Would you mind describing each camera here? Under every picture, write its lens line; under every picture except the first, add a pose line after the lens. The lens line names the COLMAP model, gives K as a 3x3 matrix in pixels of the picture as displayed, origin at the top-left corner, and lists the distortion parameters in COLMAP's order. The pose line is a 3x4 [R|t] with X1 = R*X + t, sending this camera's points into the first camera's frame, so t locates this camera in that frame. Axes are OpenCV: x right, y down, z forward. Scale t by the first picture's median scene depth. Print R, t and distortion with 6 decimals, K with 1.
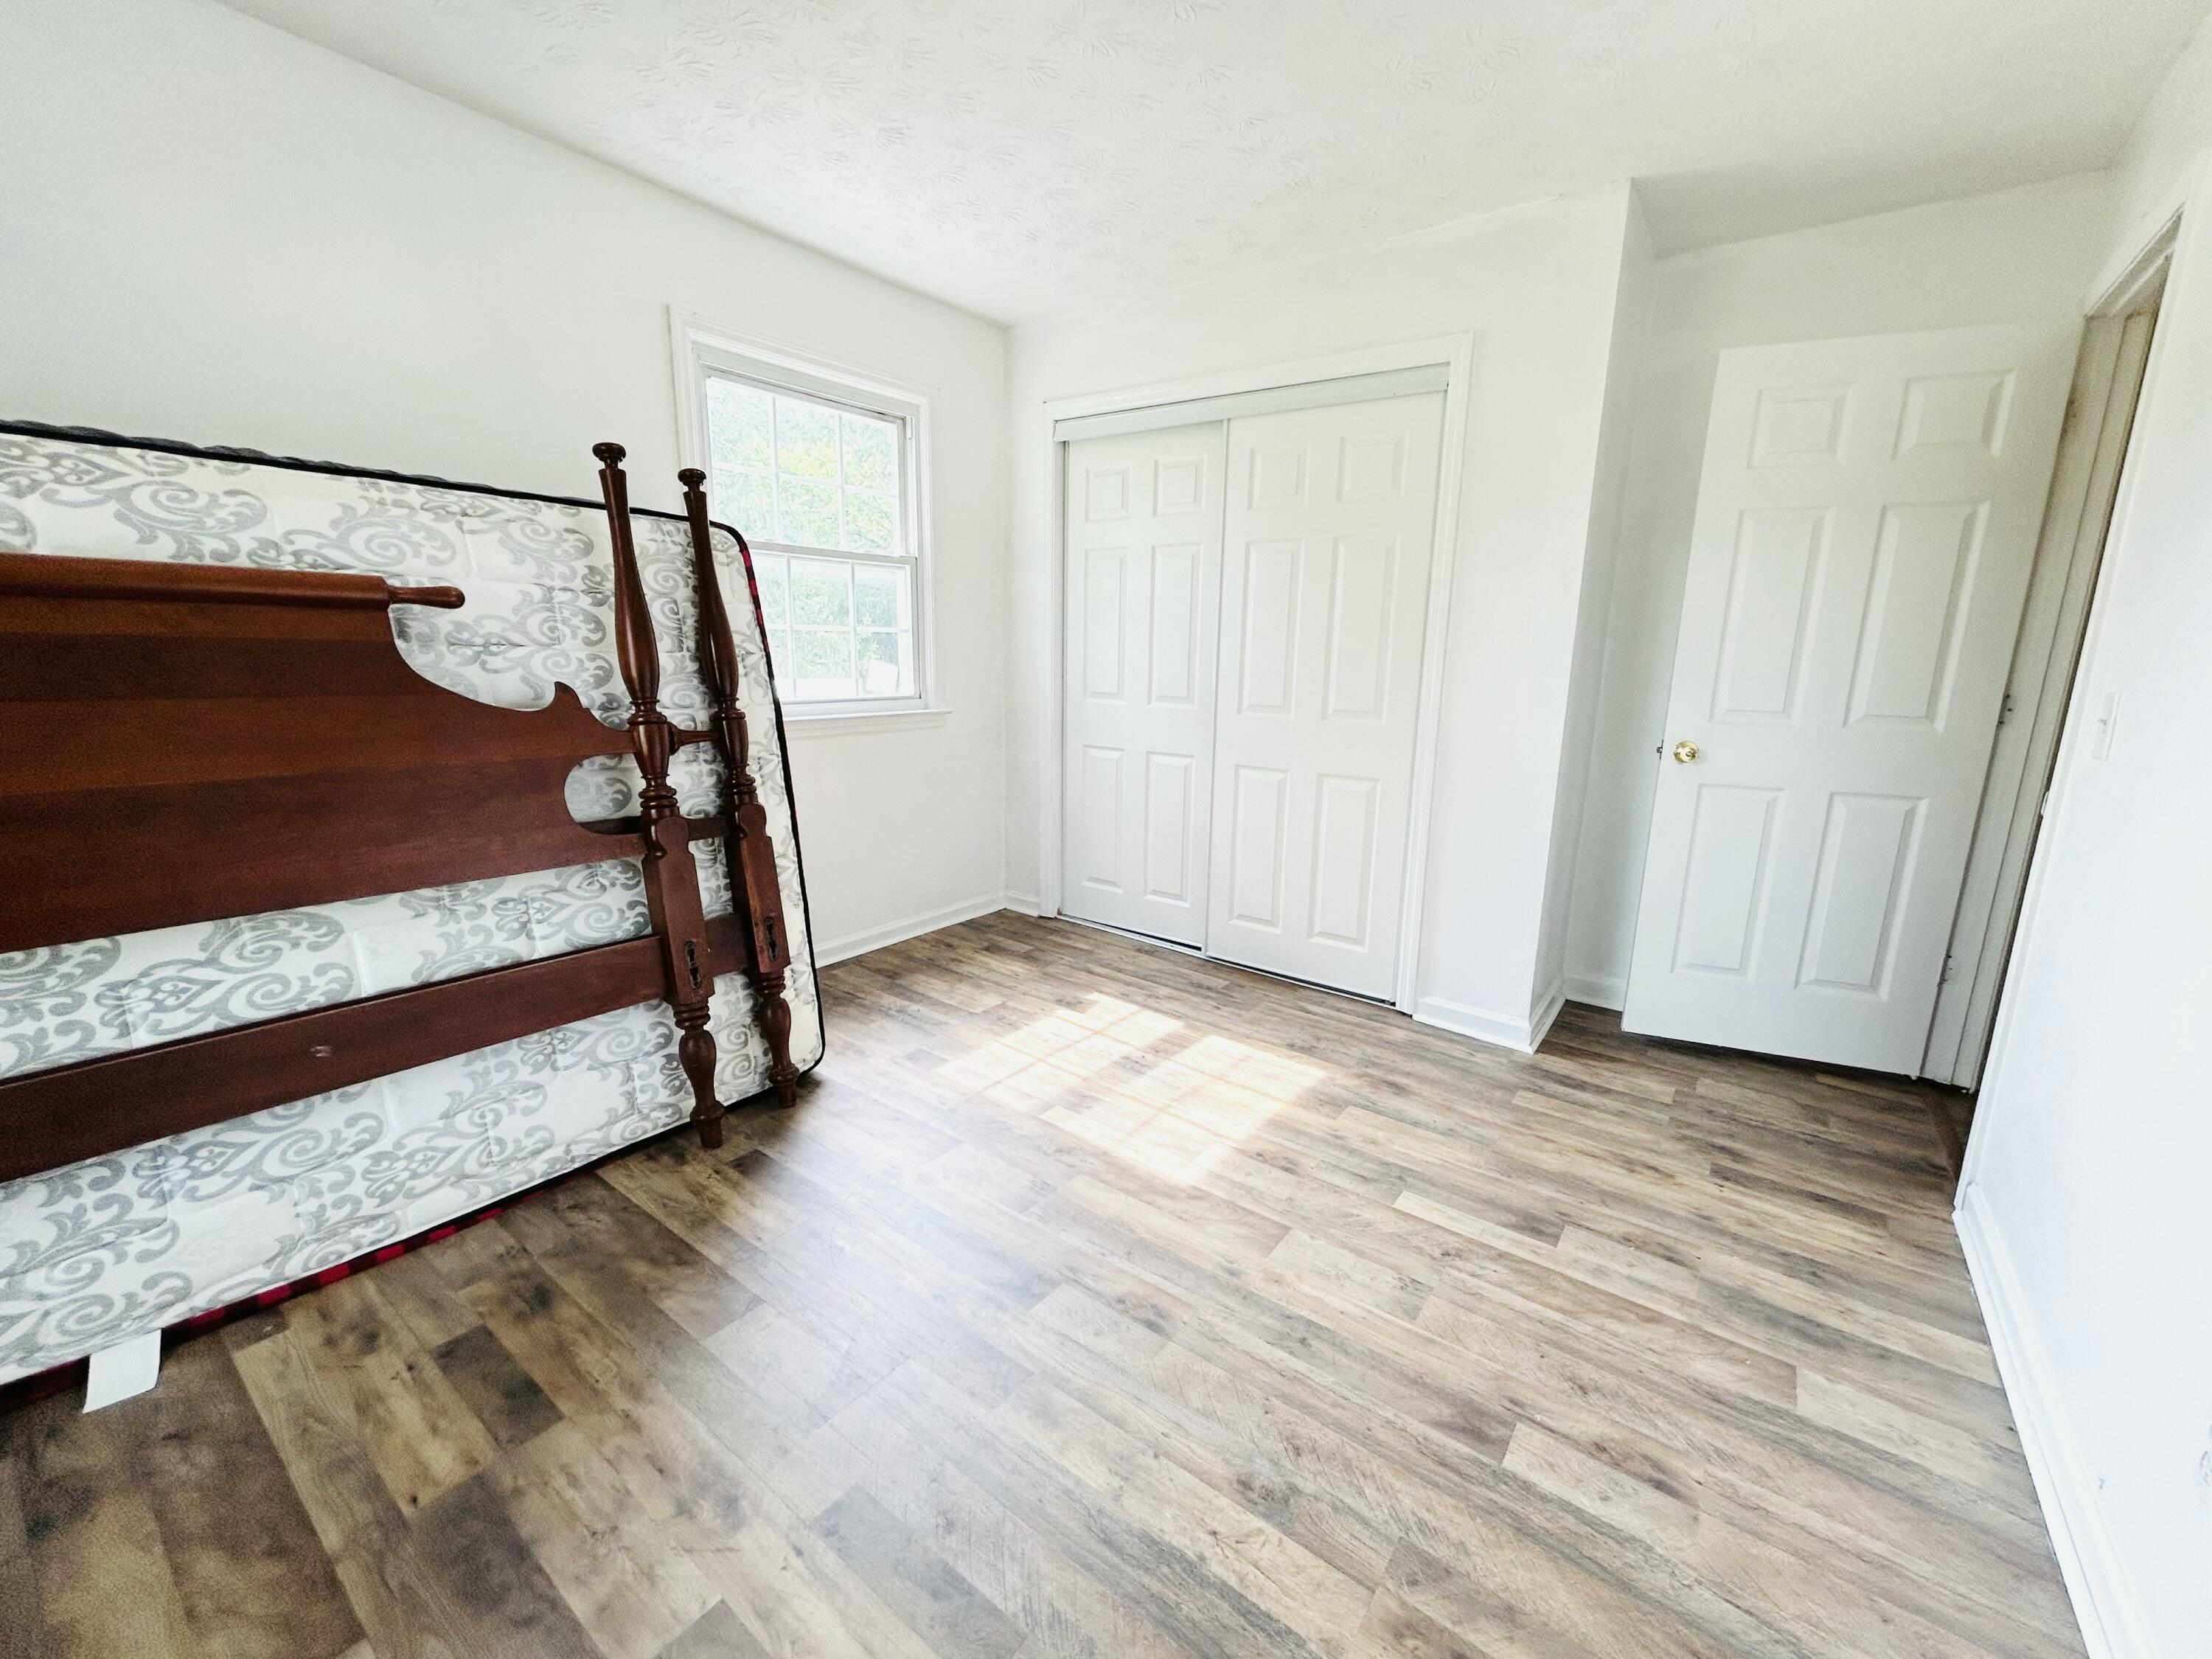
lens RADIAL K [[886.9, 0, 1112.6], [0, 886.9, 828.3], [0, 0, 1]] dist [0.000859, 0.001102]
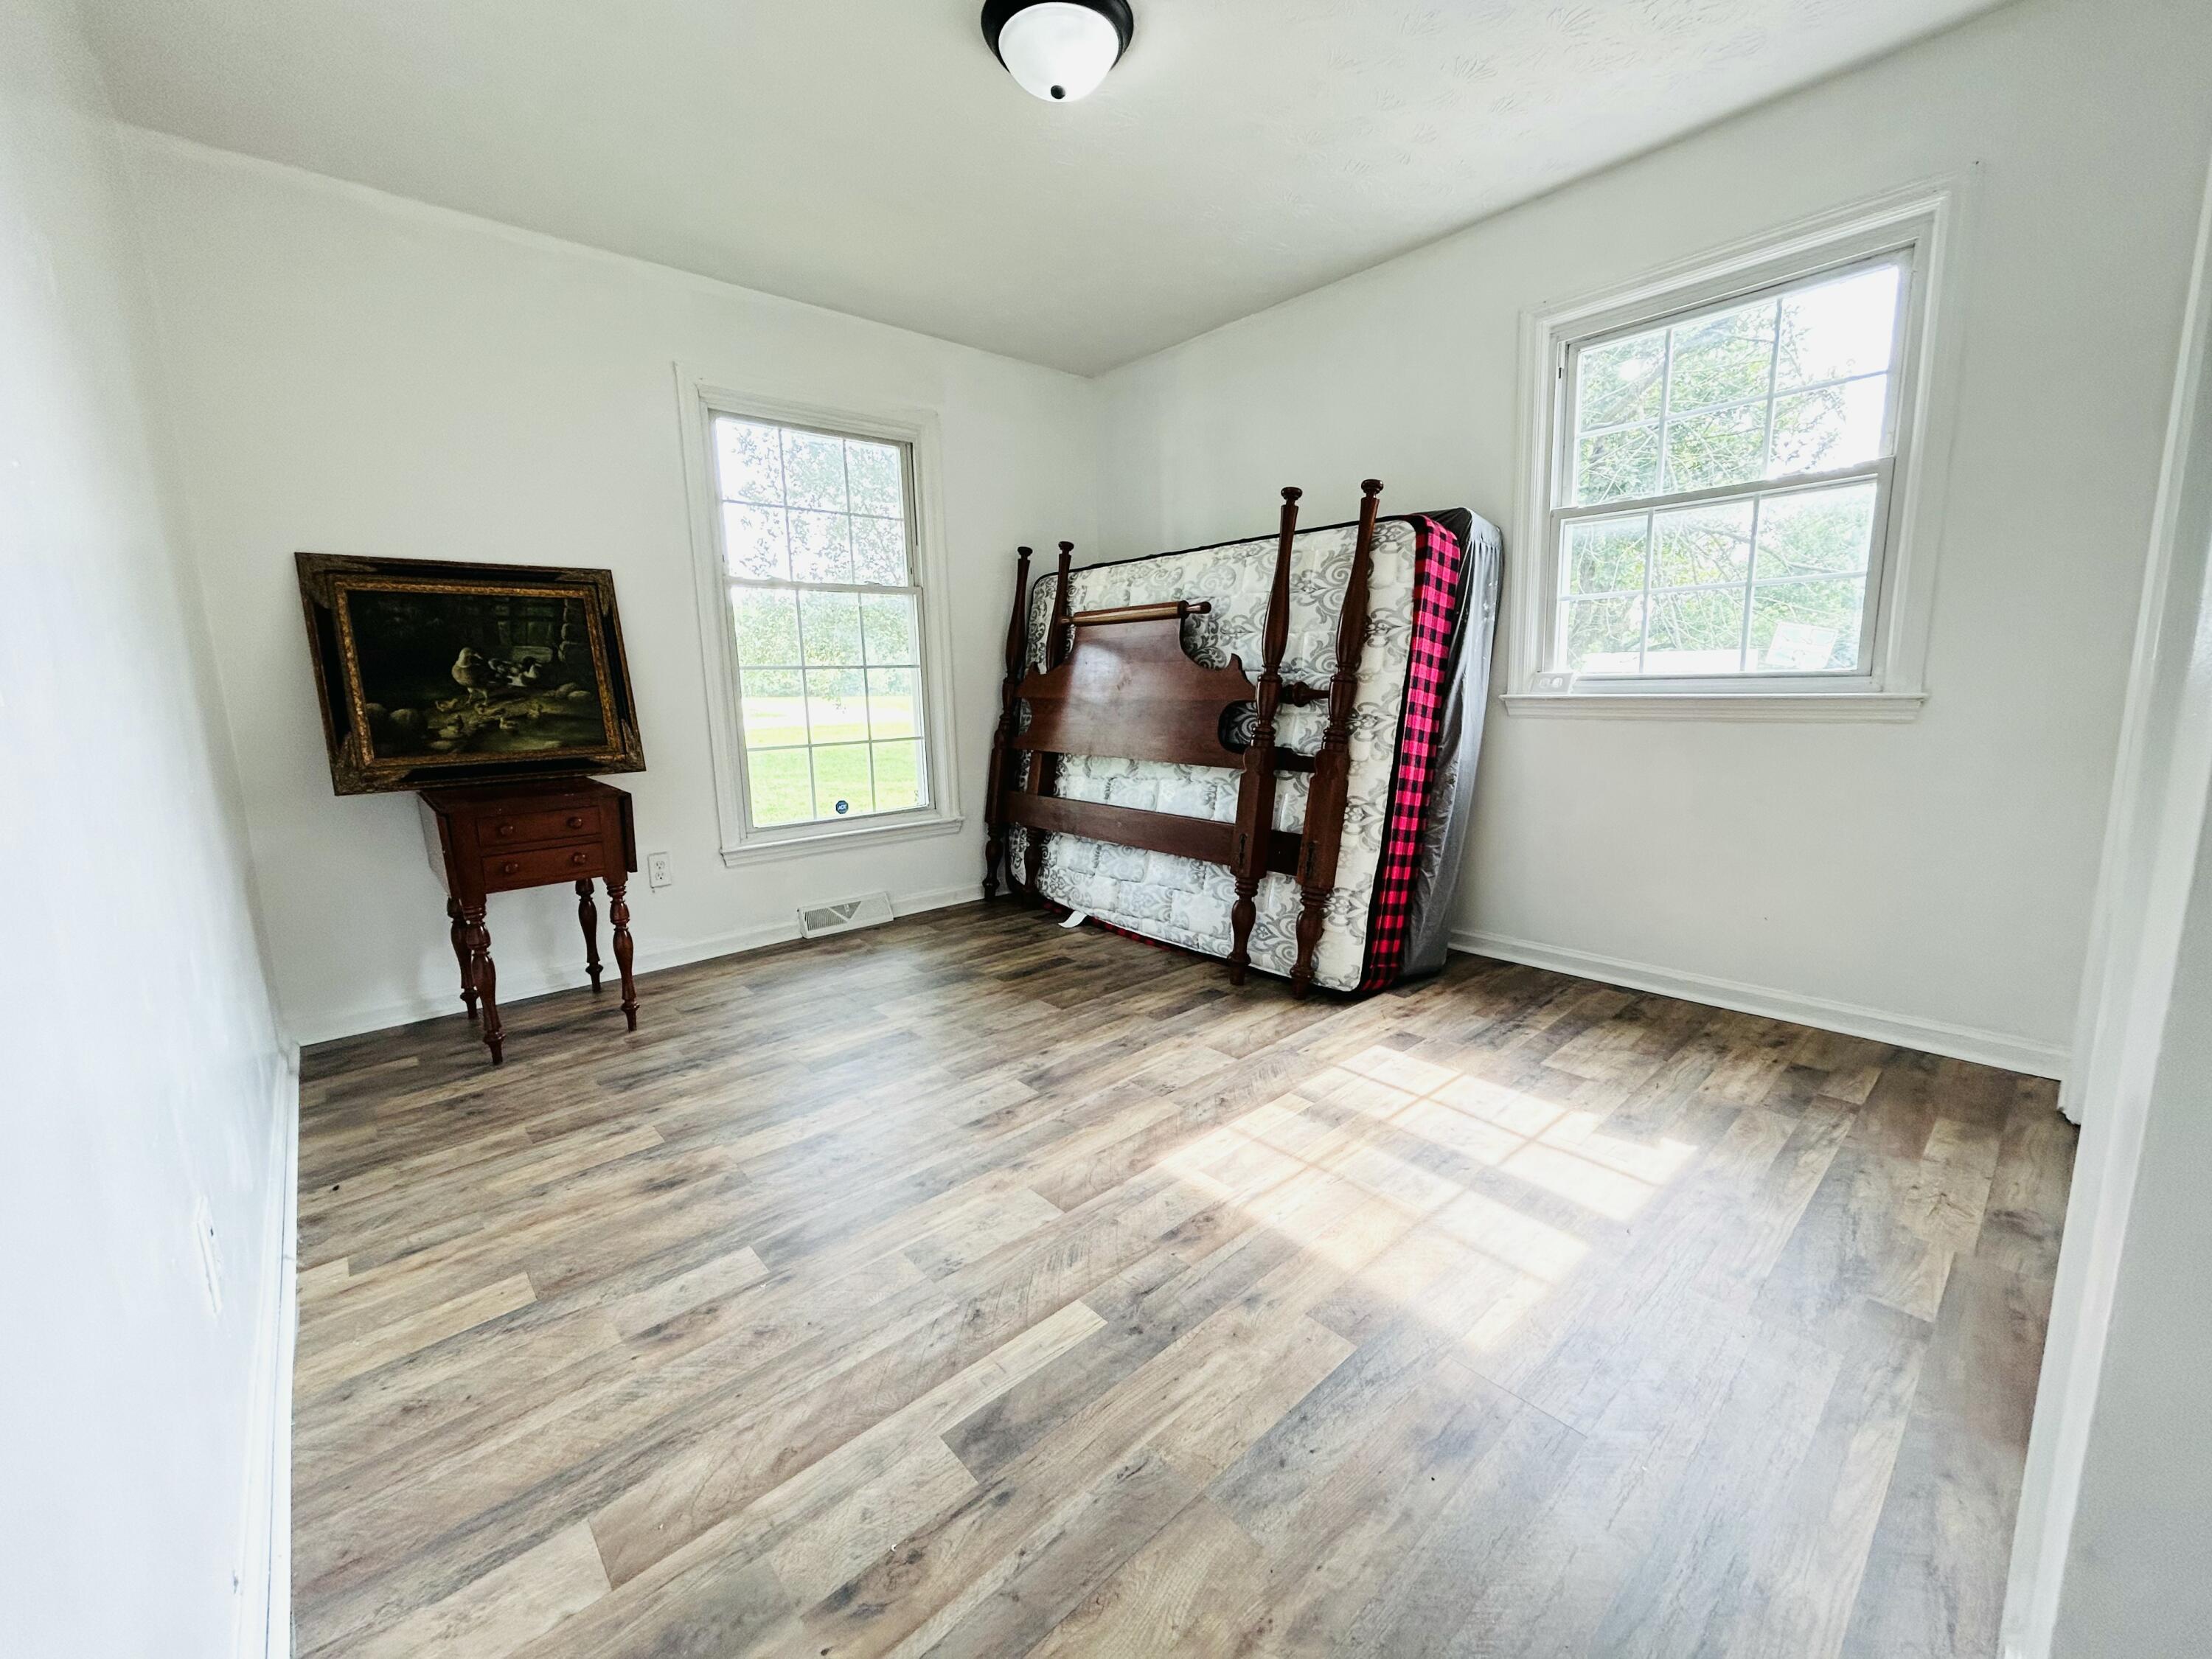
lens RADIAL K [[886.9, 0, 1102.2], [0, 886.9, 827.5], [0, 0, 1]] dist [0.000859, 0.001102]
pose [[-0.200635, 0.152281, -0.967758, 1.021587], [-0.171890, 0.967049, 0.187806, -0.119931], [0.964468, 0.204028, -0.167849, 1.098004]]
